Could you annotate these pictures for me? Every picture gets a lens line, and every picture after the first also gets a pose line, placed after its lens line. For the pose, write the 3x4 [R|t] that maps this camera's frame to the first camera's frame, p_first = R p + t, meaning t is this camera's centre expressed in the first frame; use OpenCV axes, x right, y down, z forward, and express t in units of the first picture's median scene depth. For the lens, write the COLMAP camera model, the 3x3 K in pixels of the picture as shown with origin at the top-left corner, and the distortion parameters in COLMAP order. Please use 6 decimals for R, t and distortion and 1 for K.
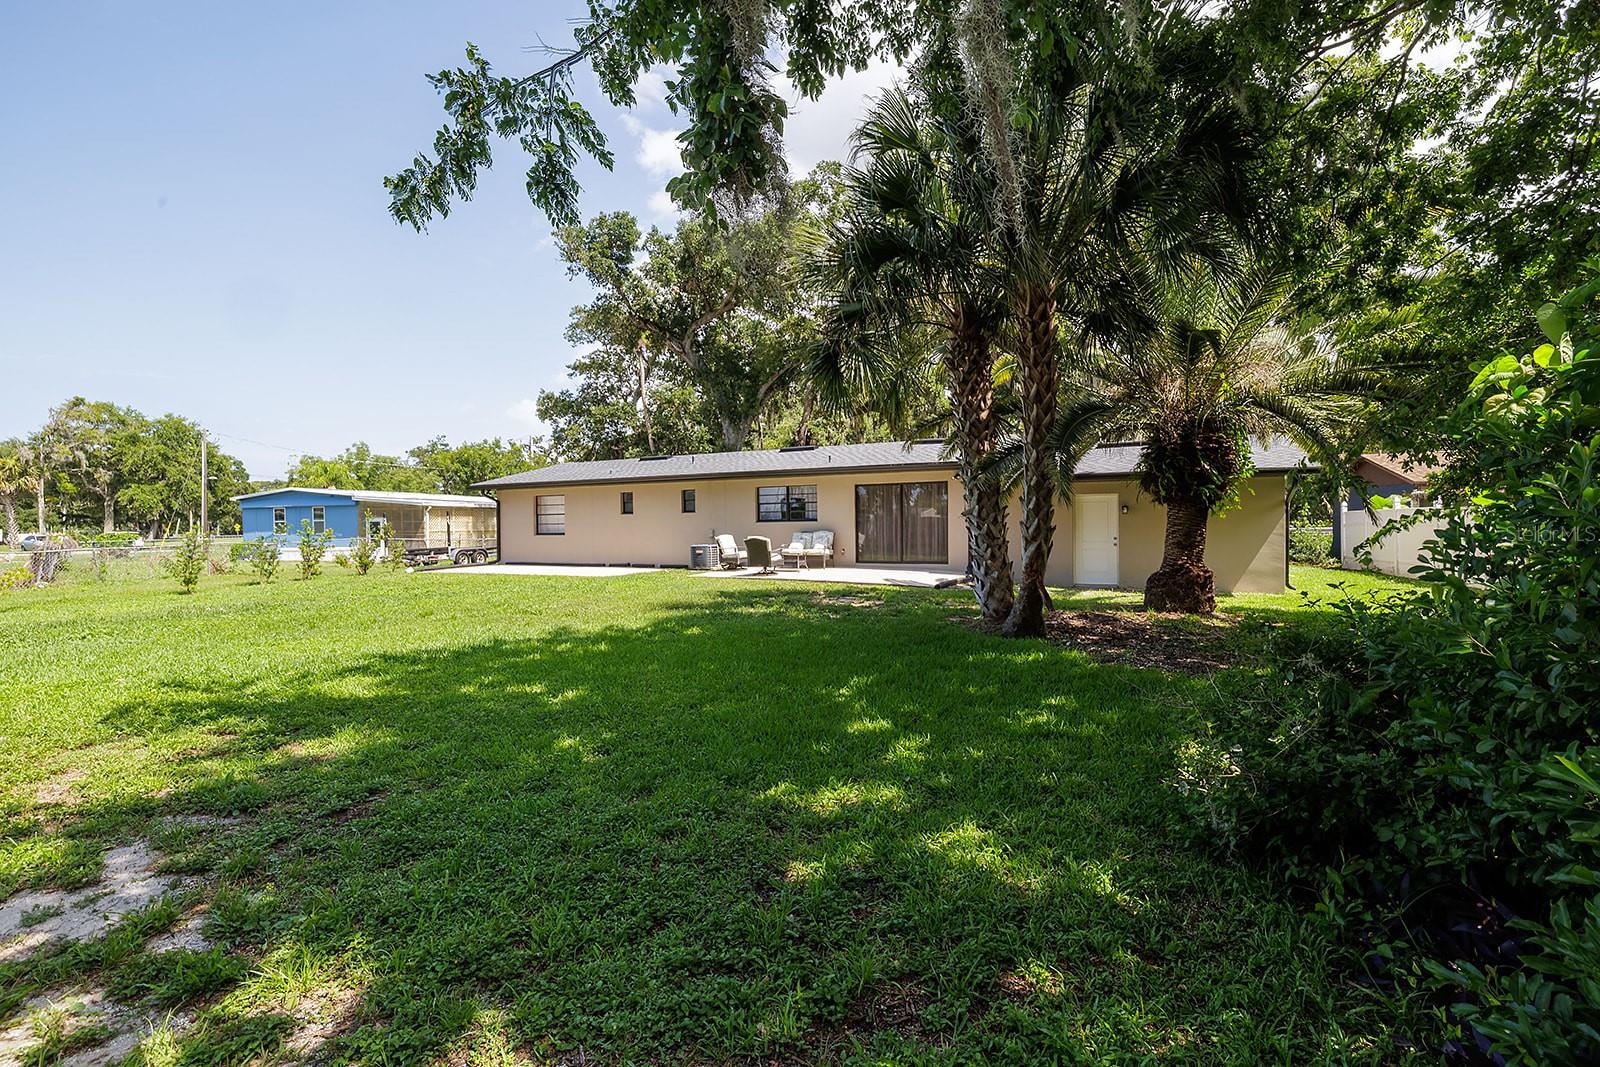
lens RADIAL K [[702.9, 0, 800.0], [0, 702.9, 533.5], [0, 0, 1]] dist [0.000782, 0.000028]
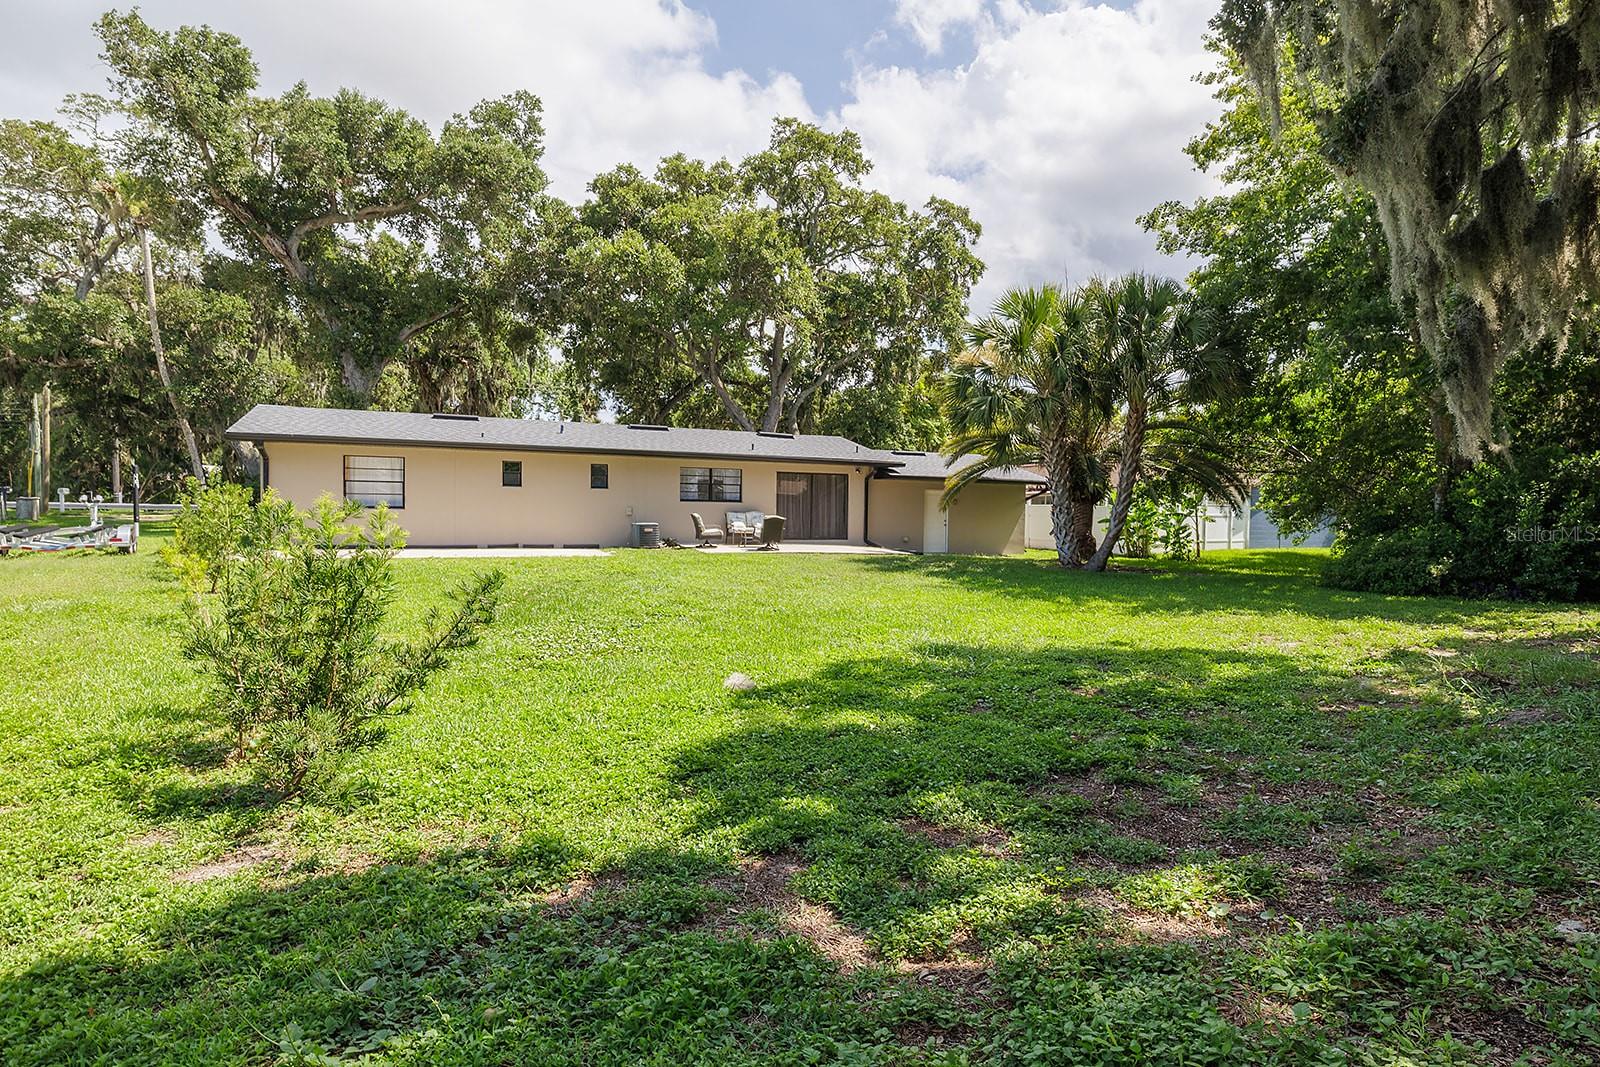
lens RADIAL K [[814.6, 0, 800.0], [0, 814.6, 533.5], [0, 0, 1]] dist [-0.001356, -0.000292]
pose [[0.642460, -0.001317, 0.766318, -0.722322], [-0.014215, 0.999806, 0.013635, 0.010400], [-0.766188, -0.019653, 0.642316, 0.087946]]
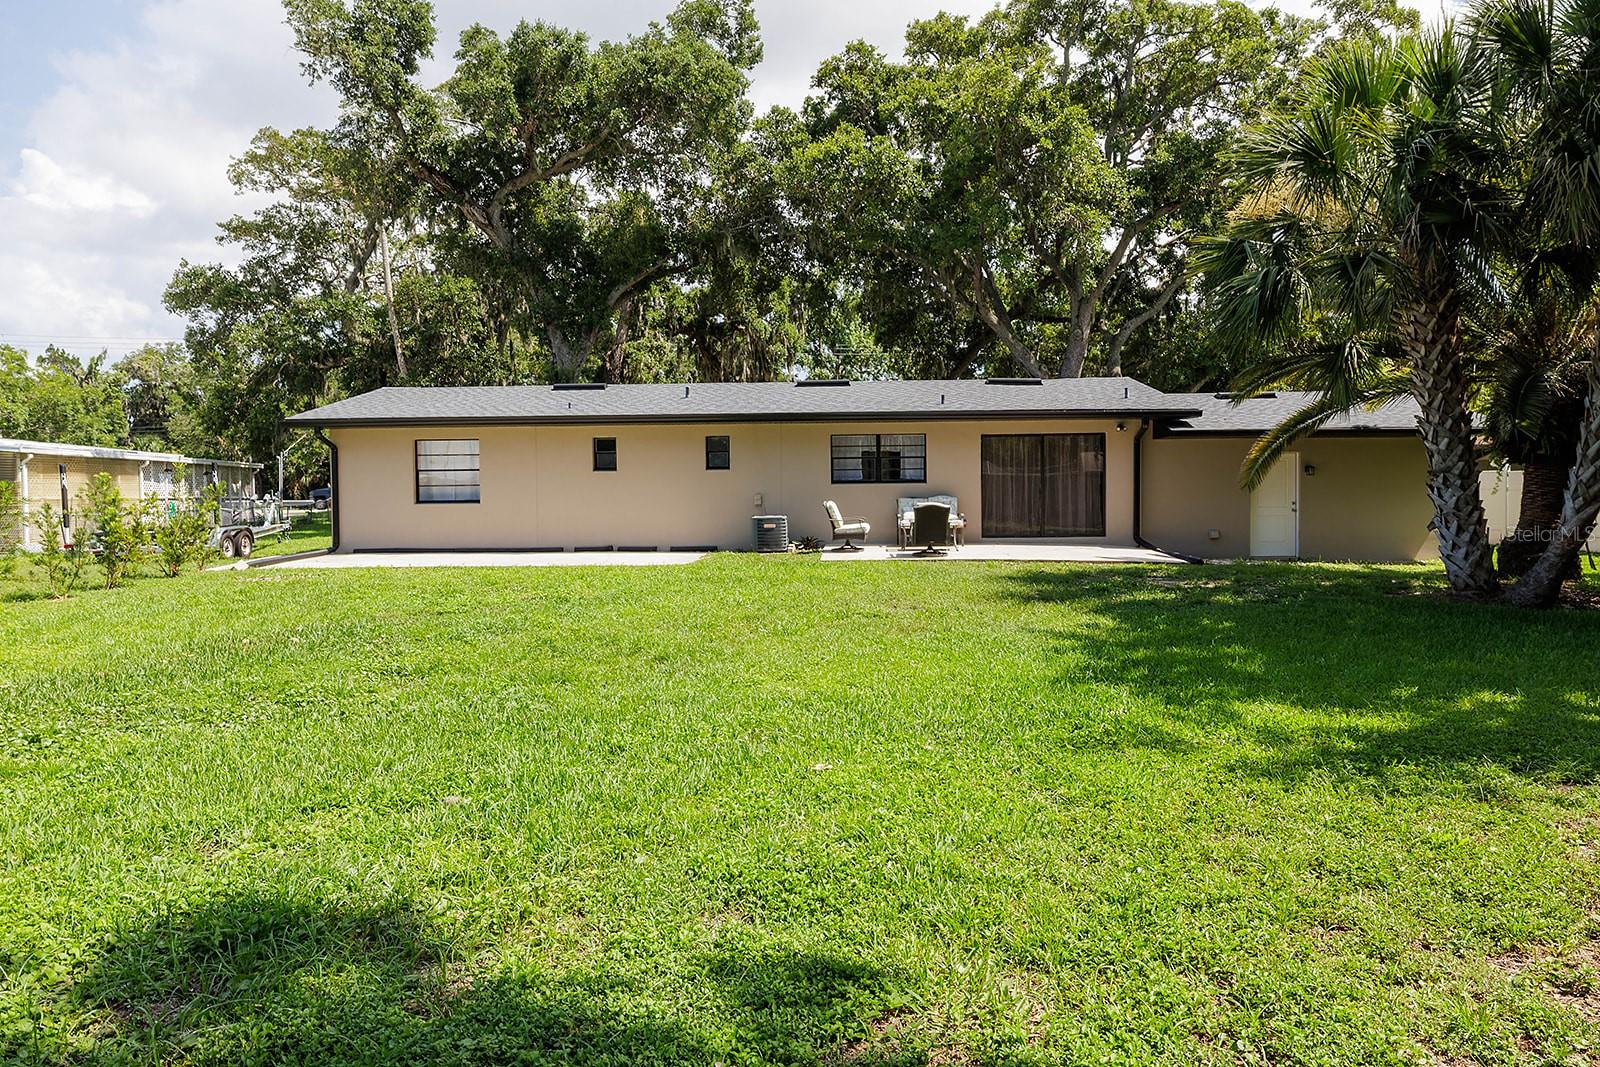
lens RADIAL K [[951.0, 0, 799.6], [0, 951.0, 524.7], [0, 0, 1]] dist [-0.000943, -0.000420]
pose [[0.914095, -0.012020, 0.405322, -0.407212], [0.003774, 0.999769, 0.021138, 0.004354], [-0.405483, -0.017793, 0.913929, 0.109123]]
